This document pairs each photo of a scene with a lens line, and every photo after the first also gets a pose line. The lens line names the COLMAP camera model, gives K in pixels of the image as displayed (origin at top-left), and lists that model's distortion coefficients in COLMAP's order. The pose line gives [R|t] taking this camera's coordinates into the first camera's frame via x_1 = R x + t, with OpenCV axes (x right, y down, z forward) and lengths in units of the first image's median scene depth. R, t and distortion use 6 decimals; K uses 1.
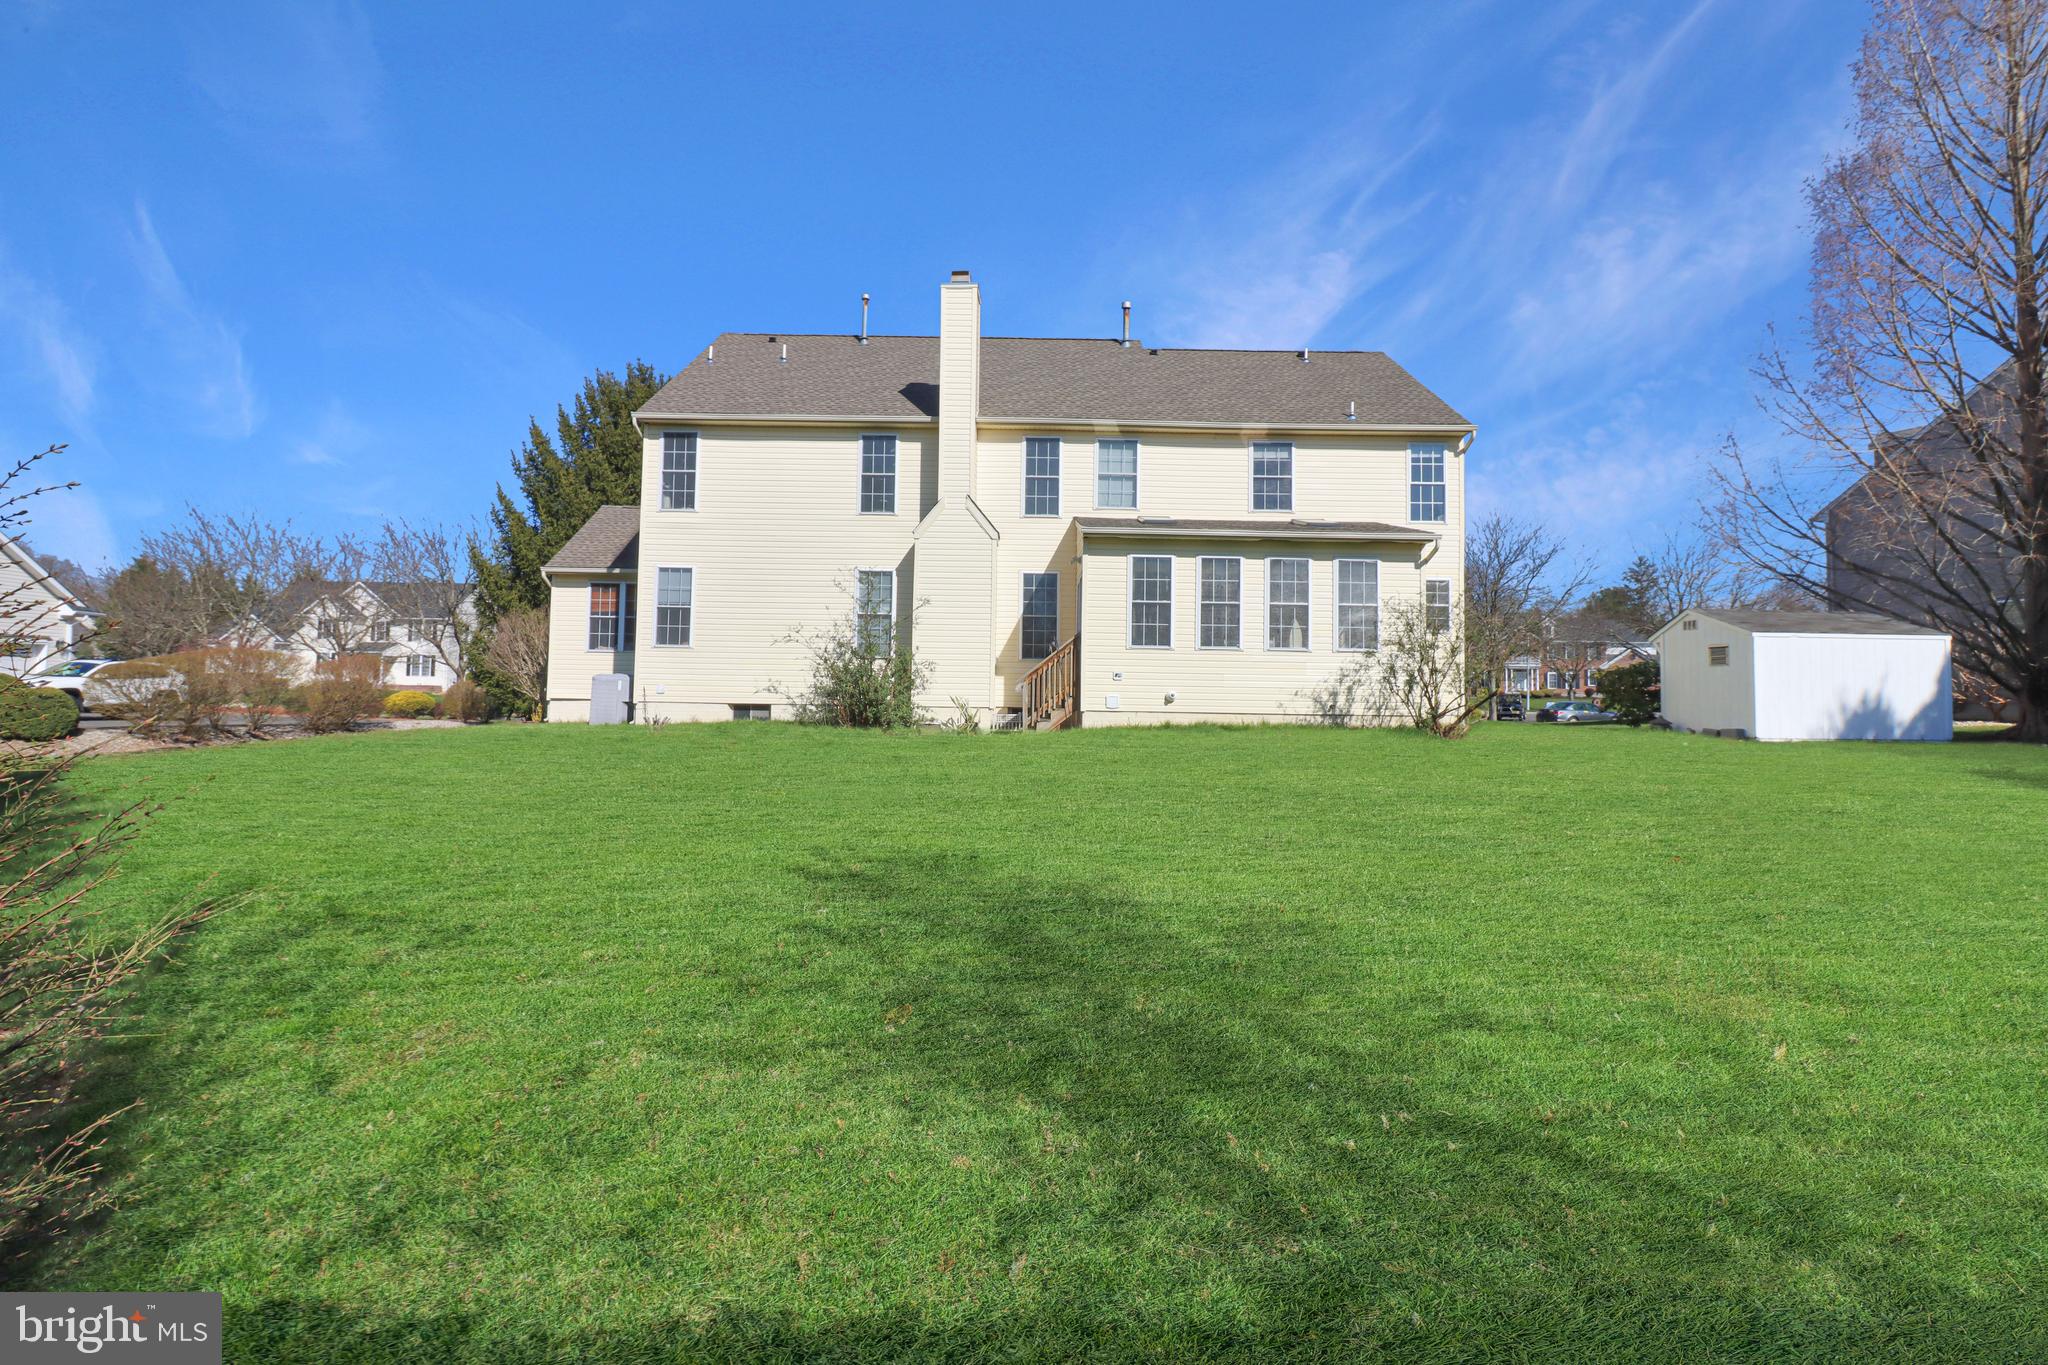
lens RADIAL K [[990.1, 0, 1034.8], [0, 990.1, 635.6], [0, 0, 1]] dist [0.018424, 0.000243]
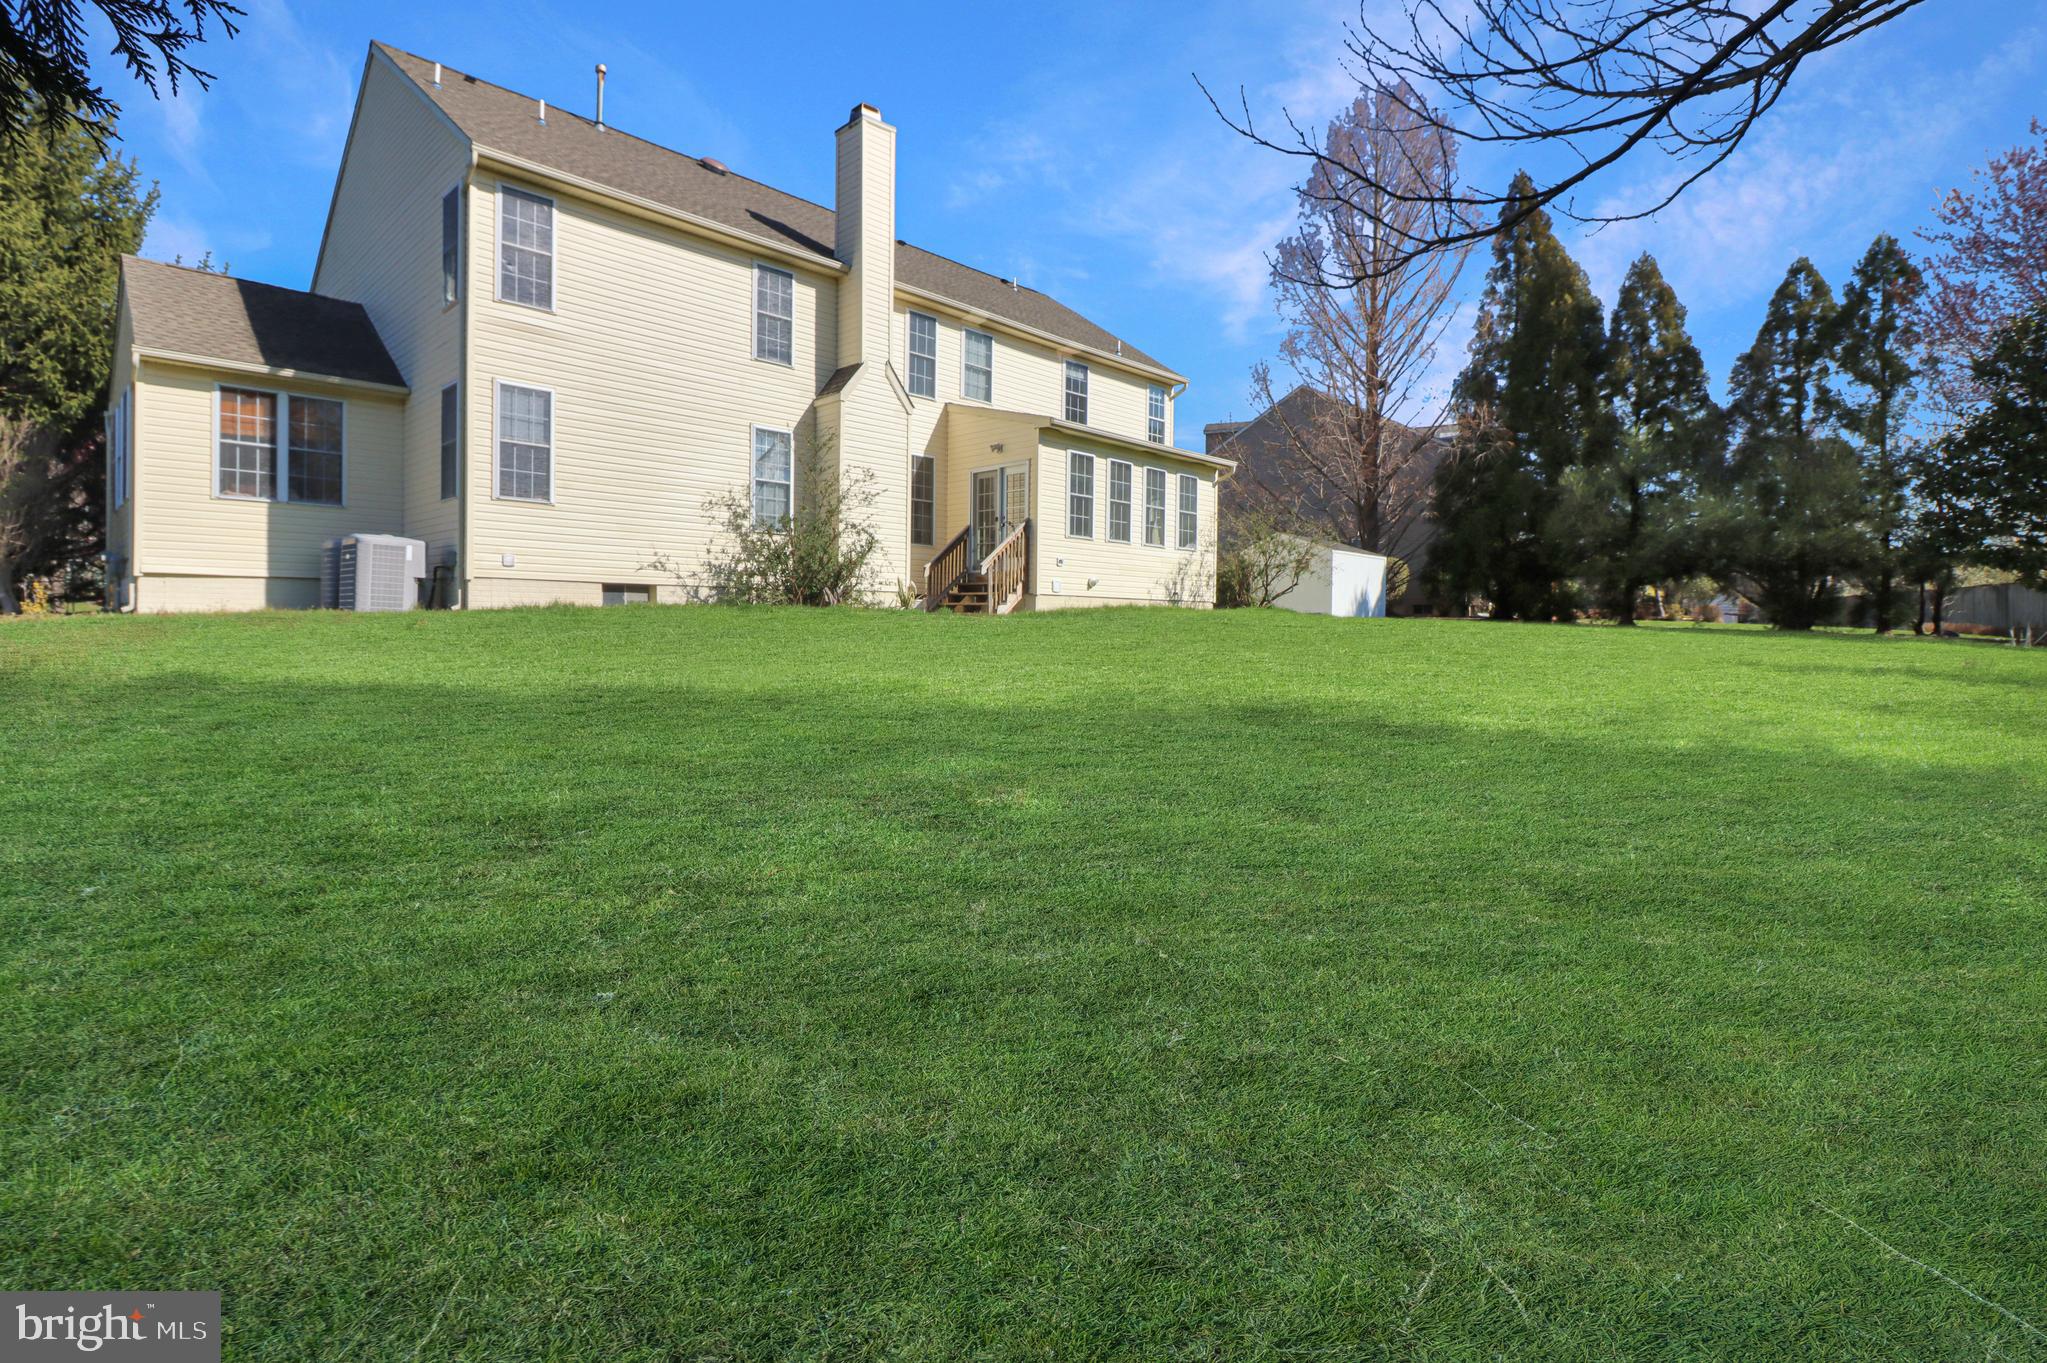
lens RADIAL K [[989.6, 0, 1034.3], [0, 989.6, 634.7], [0, 0, 1]] dist [0.018424, 0.000243]
pose [[0.698405, -0.013630, 0.715573, -0.614566], [-0.037230, 0.997773, 0.055342, 0.053563], [-0.714734, -0.065292, 0.696342, 0.234732]]
